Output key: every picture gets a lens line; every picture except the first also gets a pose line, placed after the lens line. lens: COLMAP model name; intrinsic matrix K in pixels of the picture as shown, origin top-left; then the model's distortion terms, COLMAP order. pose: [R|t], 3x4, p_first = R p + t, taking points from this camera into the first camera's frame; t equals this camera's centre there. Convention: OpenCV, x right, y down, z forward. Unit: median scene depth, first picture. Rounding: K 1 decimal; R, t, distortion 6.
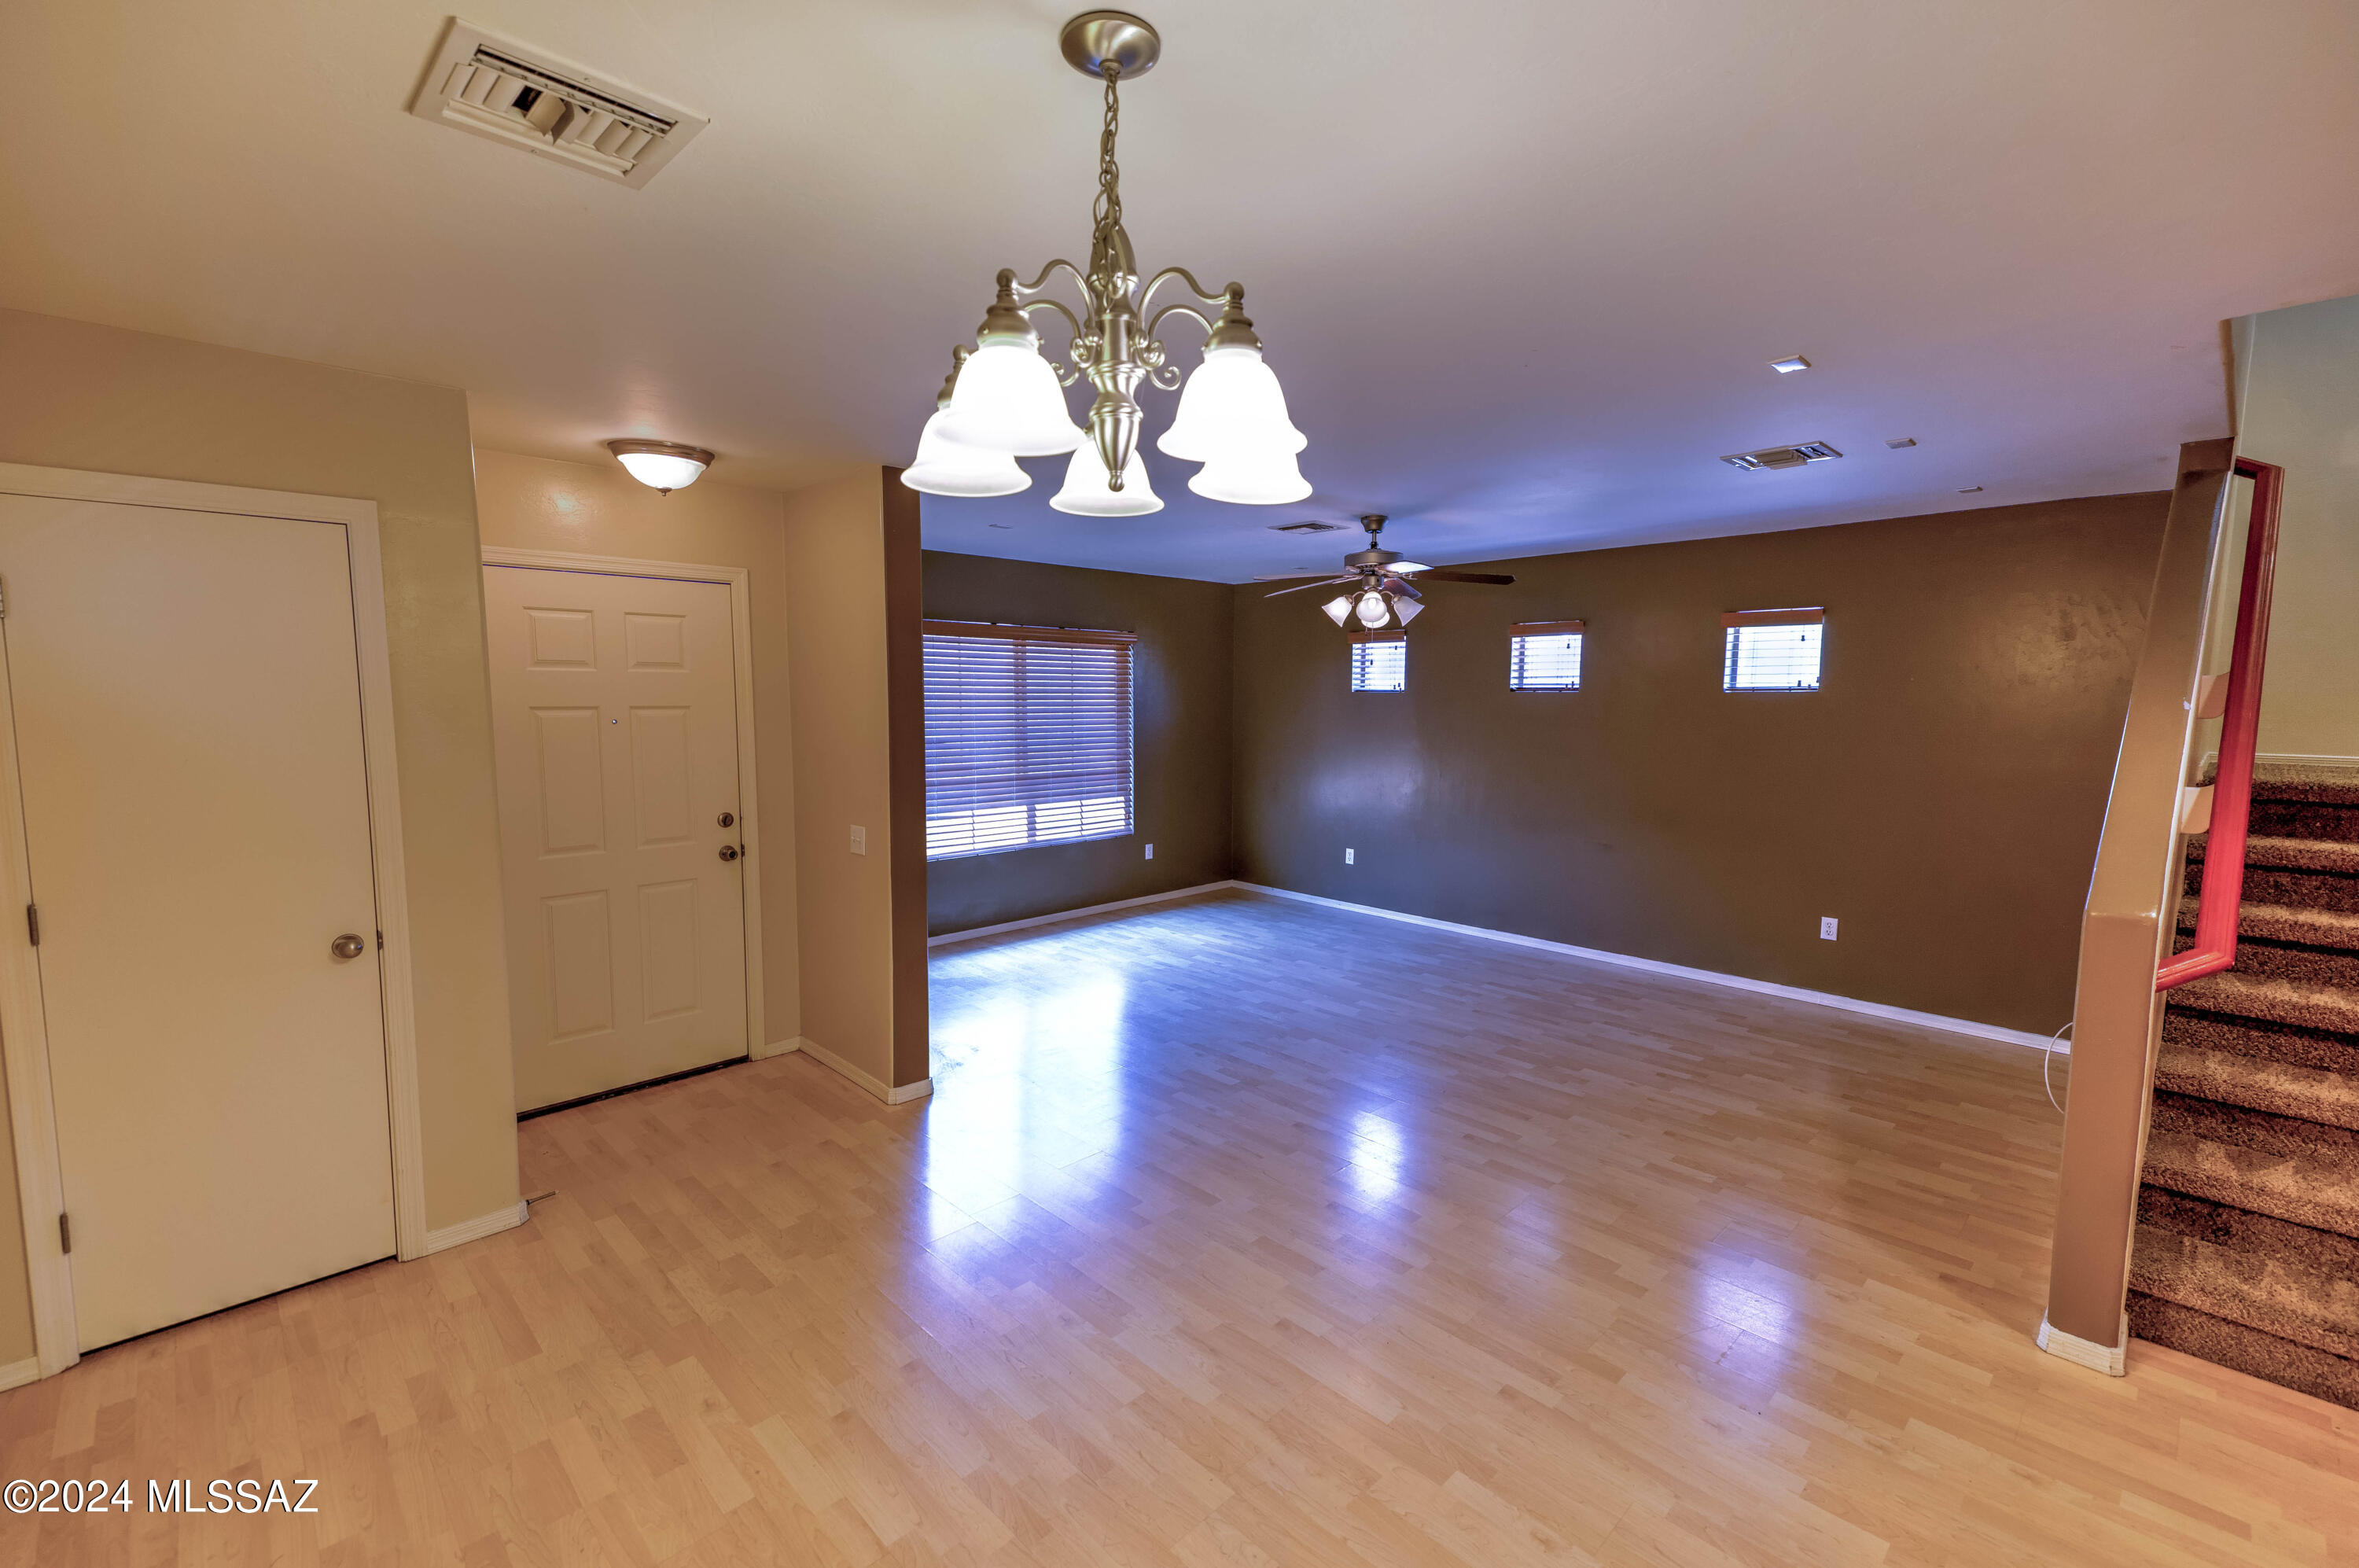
lens RADIAL K [[1003.1, 0, 1170.5], [0, 1003.1, 779.8], [0, 0, 1]] dist [0.041317, -0.011695]
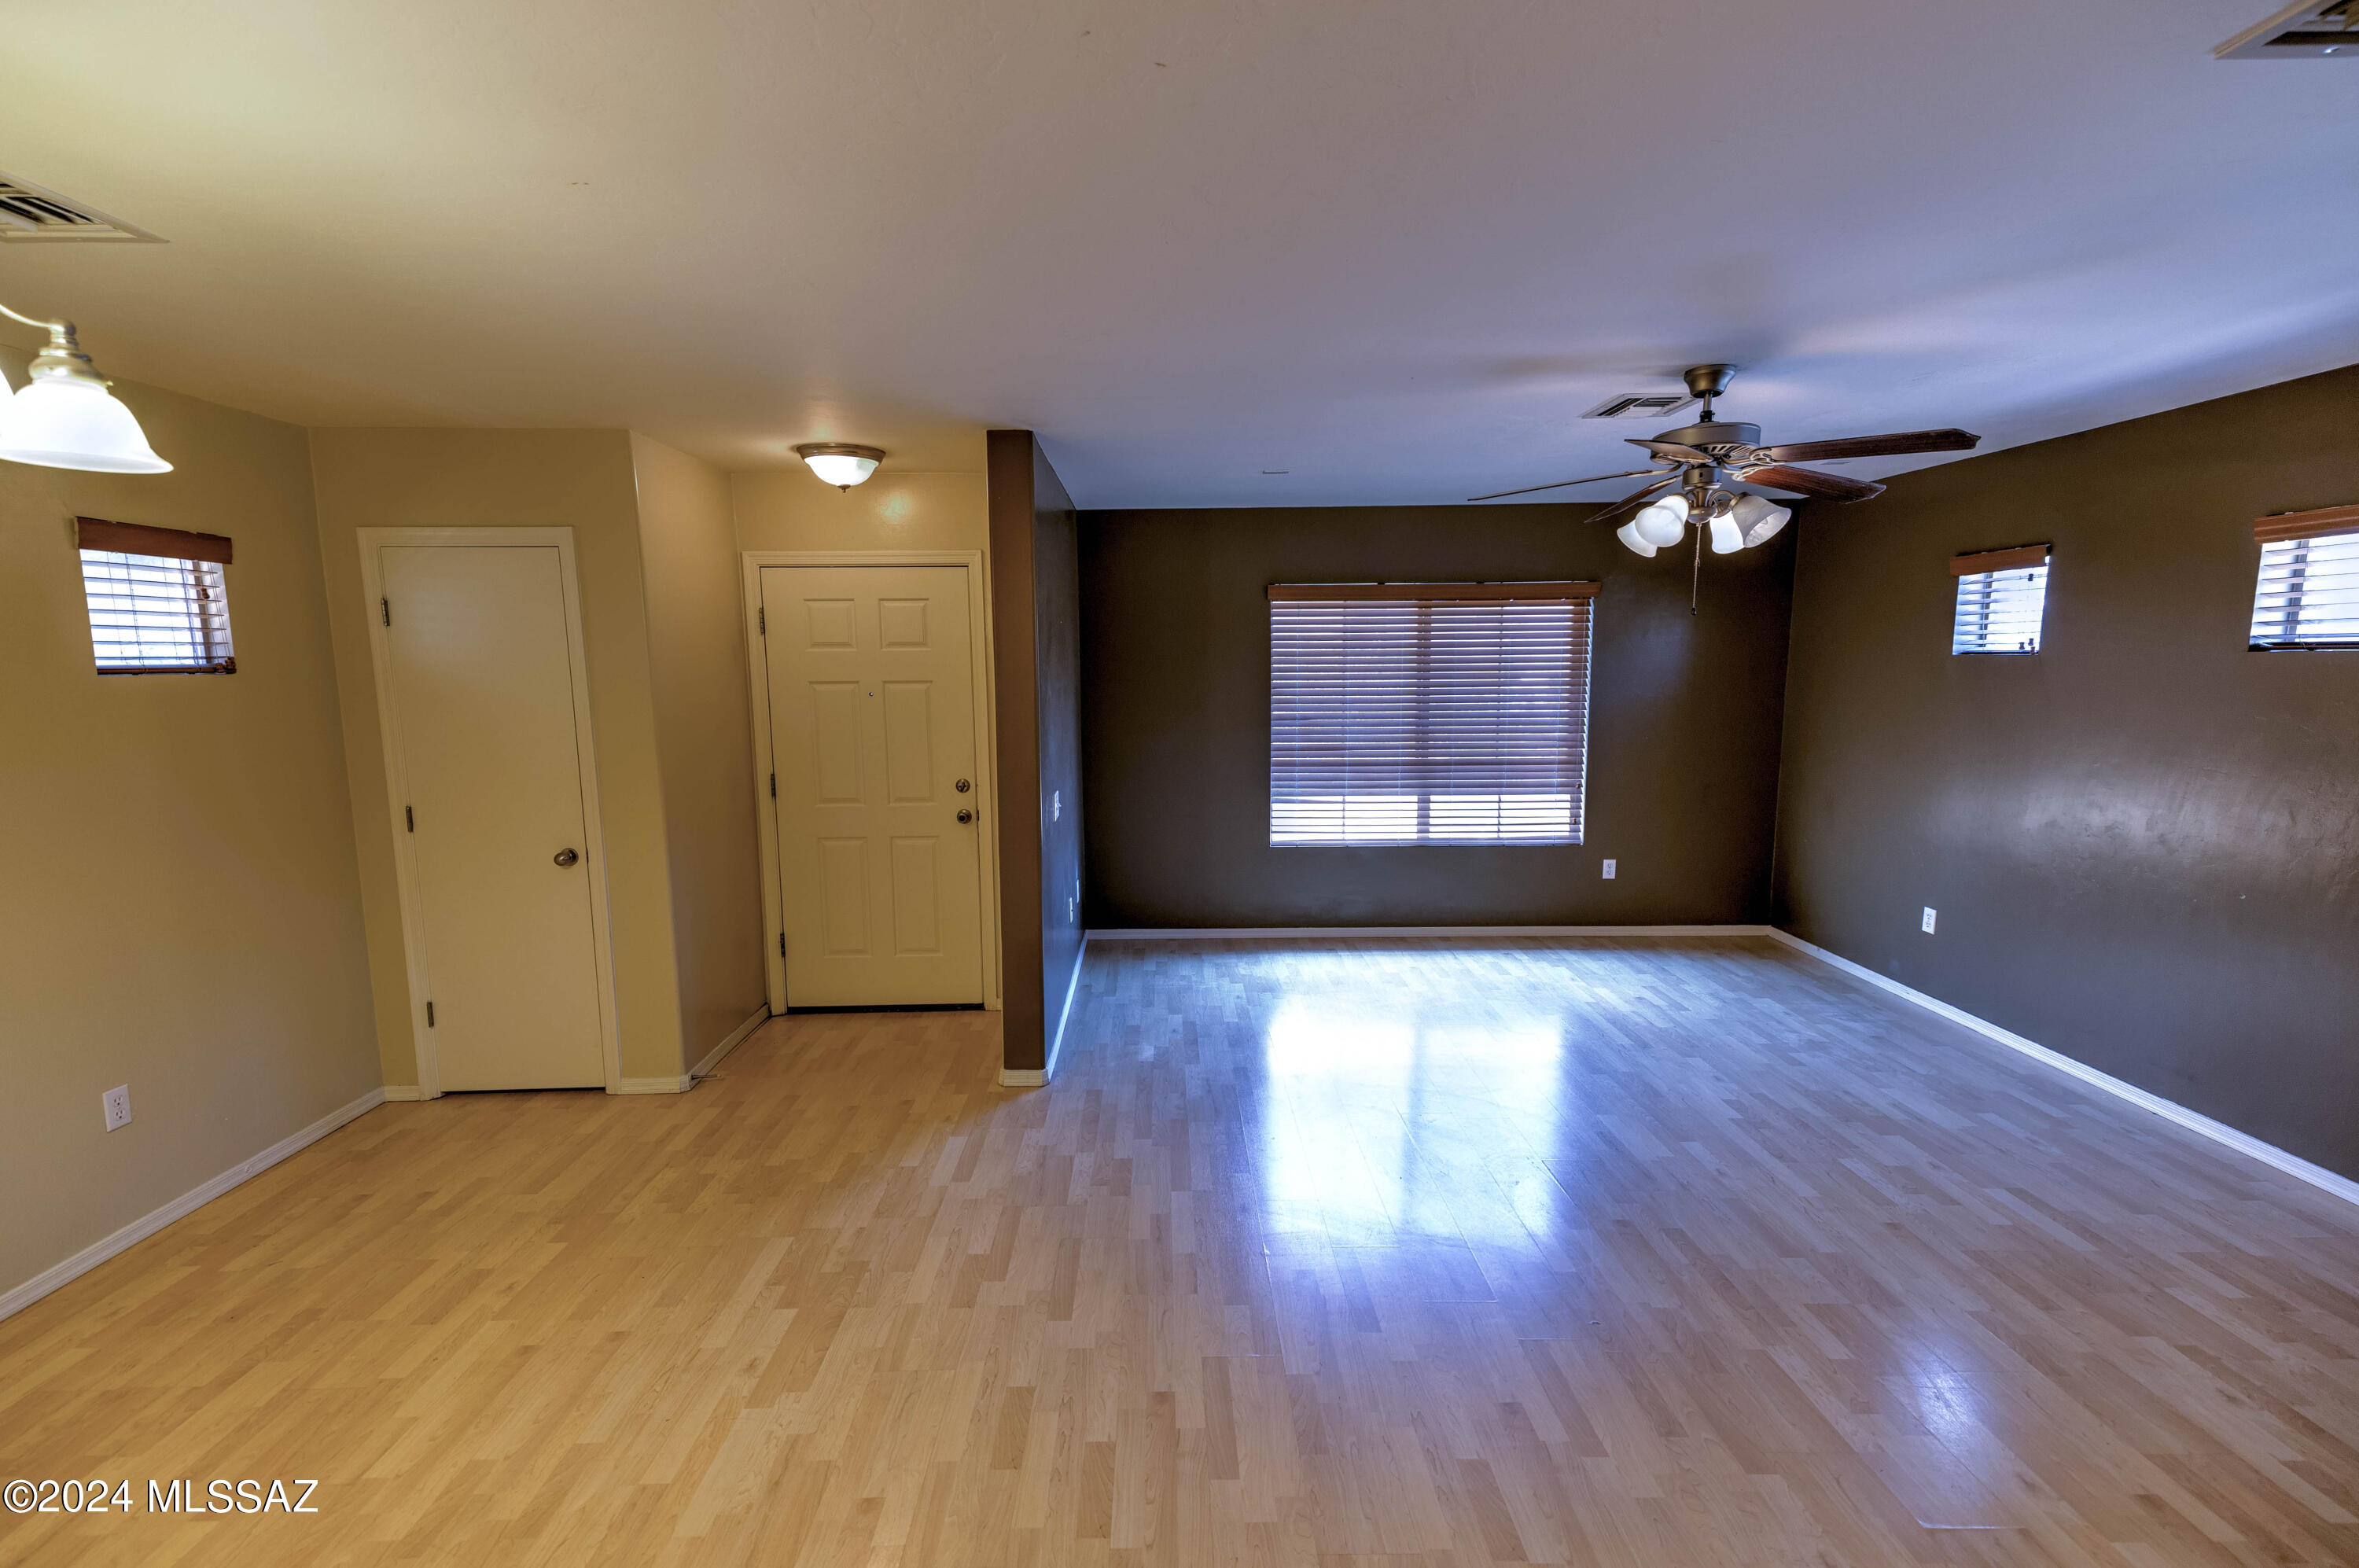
lens RADIAL K [[1003.1, 0, 1164.9], [0, 1003.1, 796.8], [0, 0, 1]] dist [0.041317, -0.011695]
pose [[0.723470, 0.084200, -0.685202, 0.398650], [-0.050397, 0.996328, 0.069221, -0.030428], [0.688514, -0.015548, 0.725056, 0.320114]]
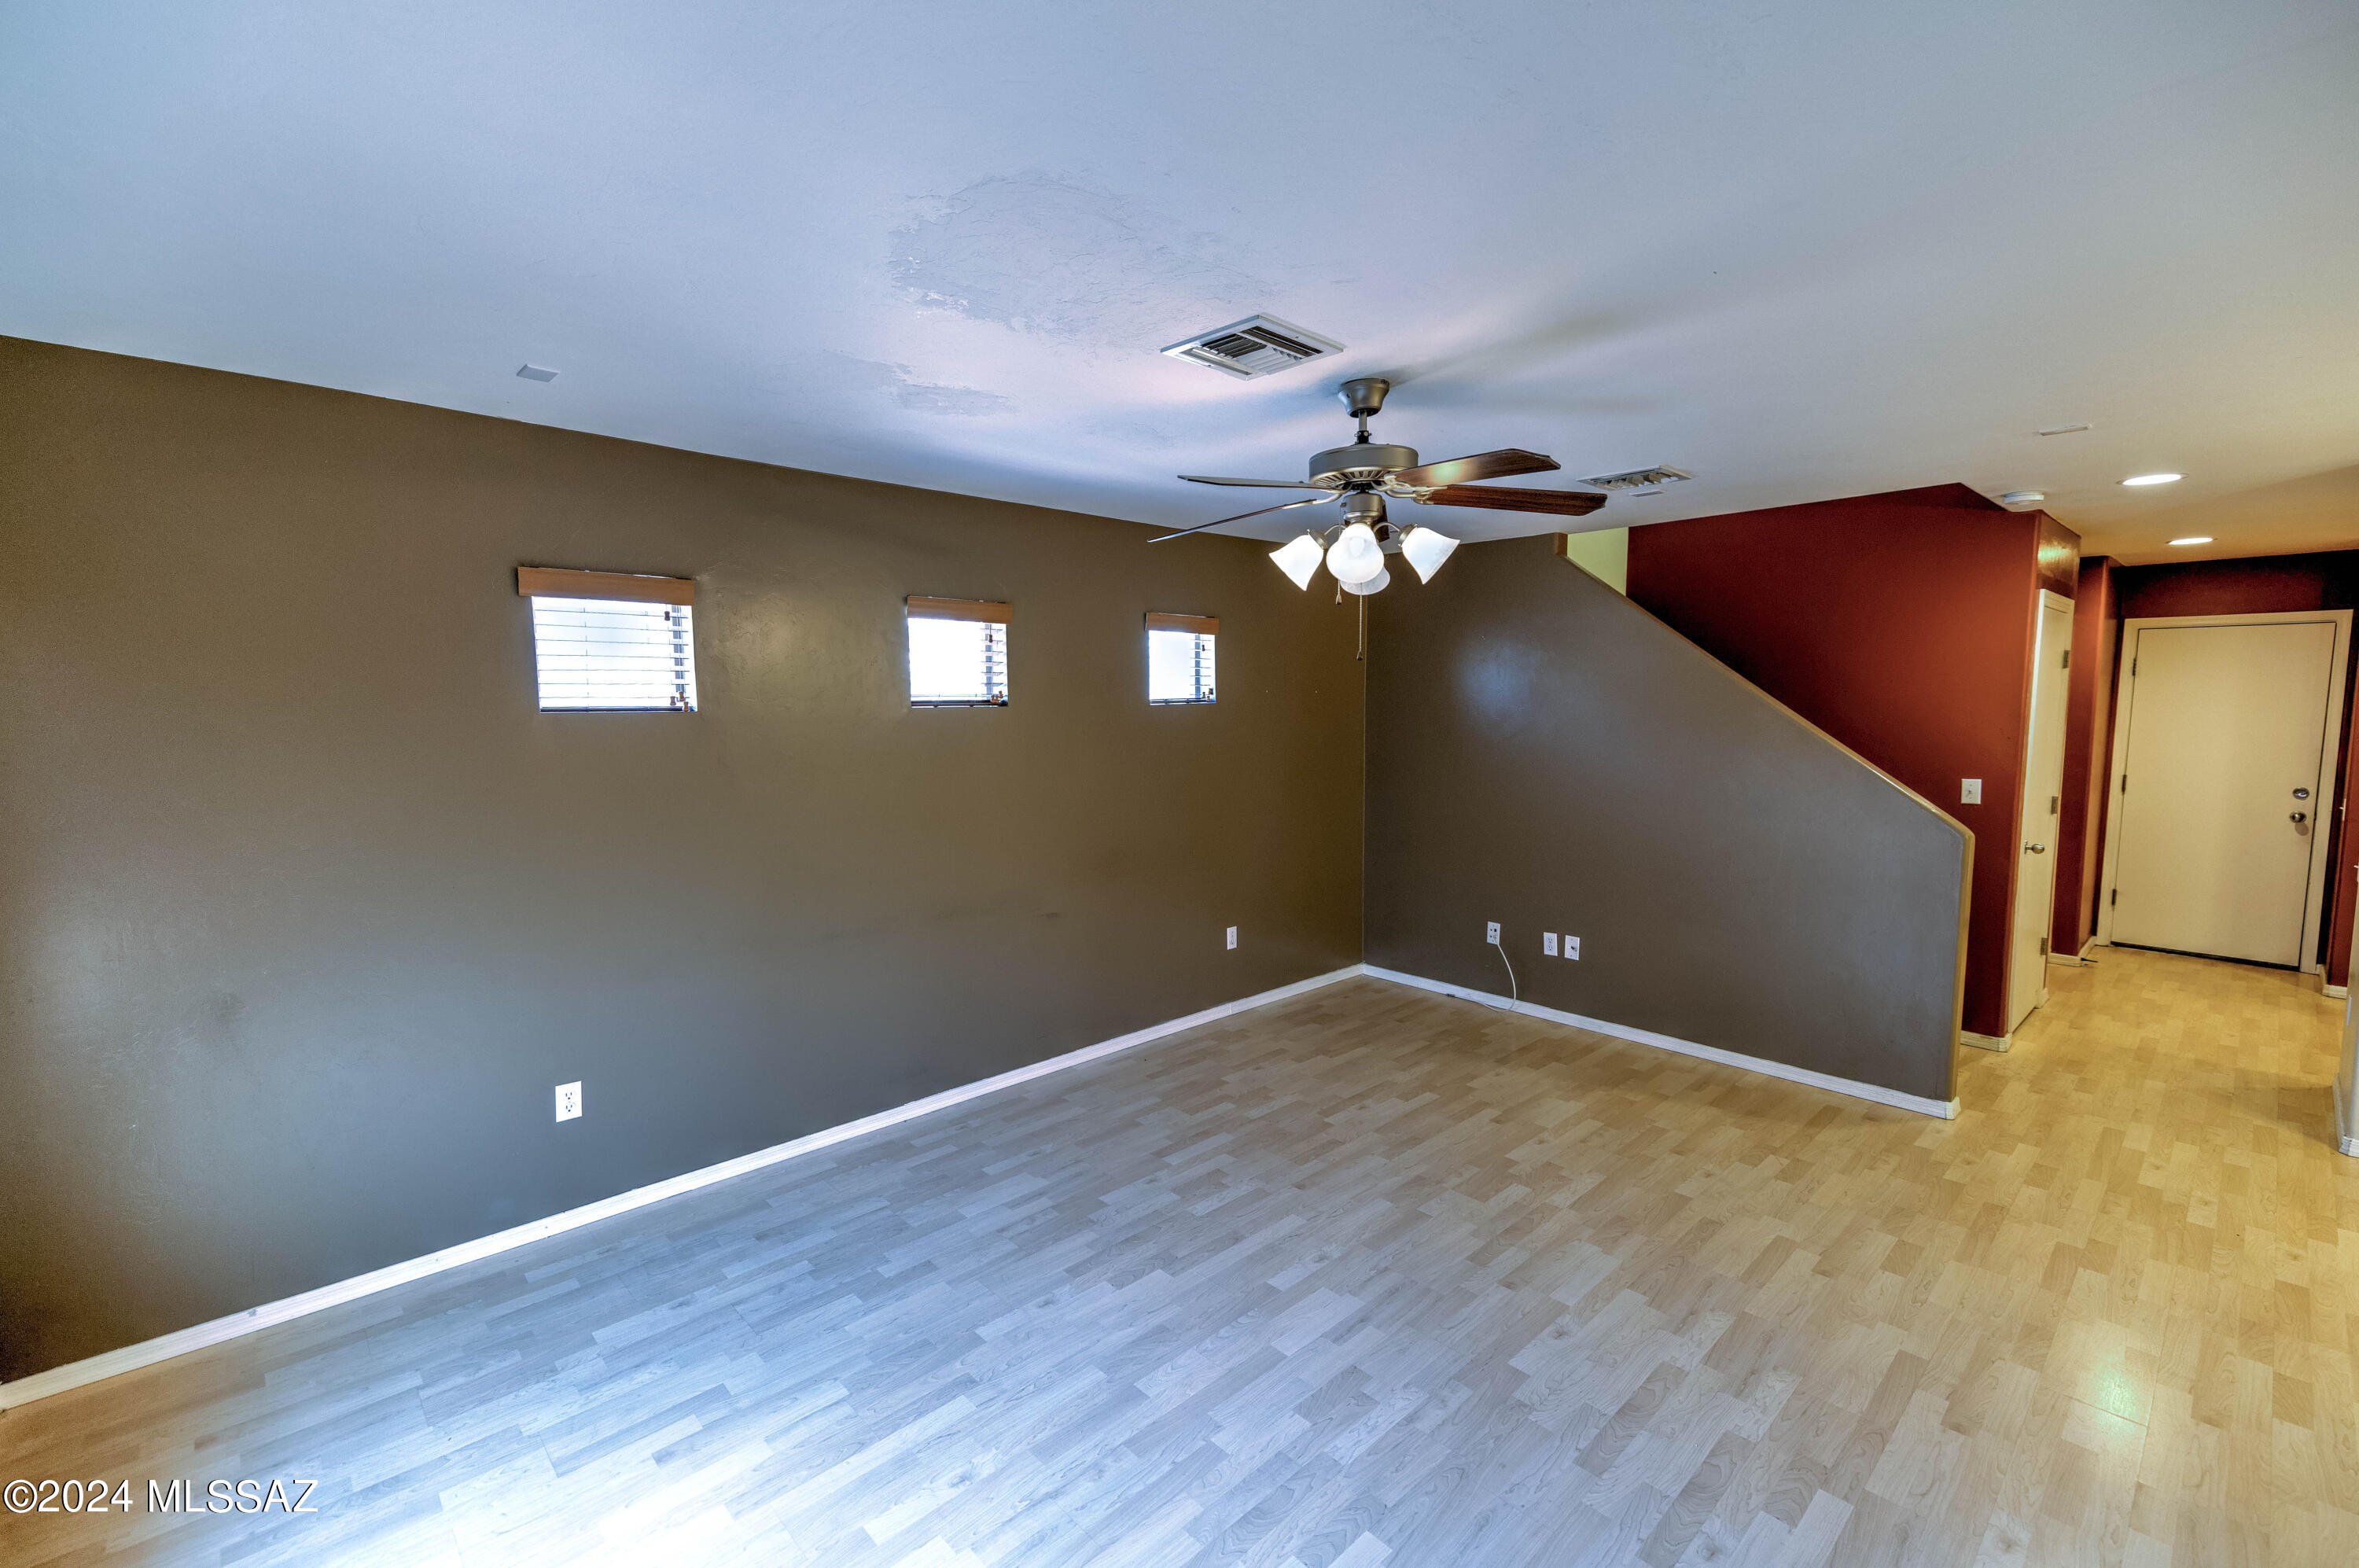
lens RADIAL K [[1003.1, 0, 1181.7], [0, 1003.1, 775.7], [0, 0, 1]] dist [0.041317, -0.011695]
pose [[0.011404, -0.083692, 0.996426, -0.354990], [0.093021, 0.992259, 0.082278, -0.106706], [-0.995599, 0.091751, 0.019101, 1.087165]]
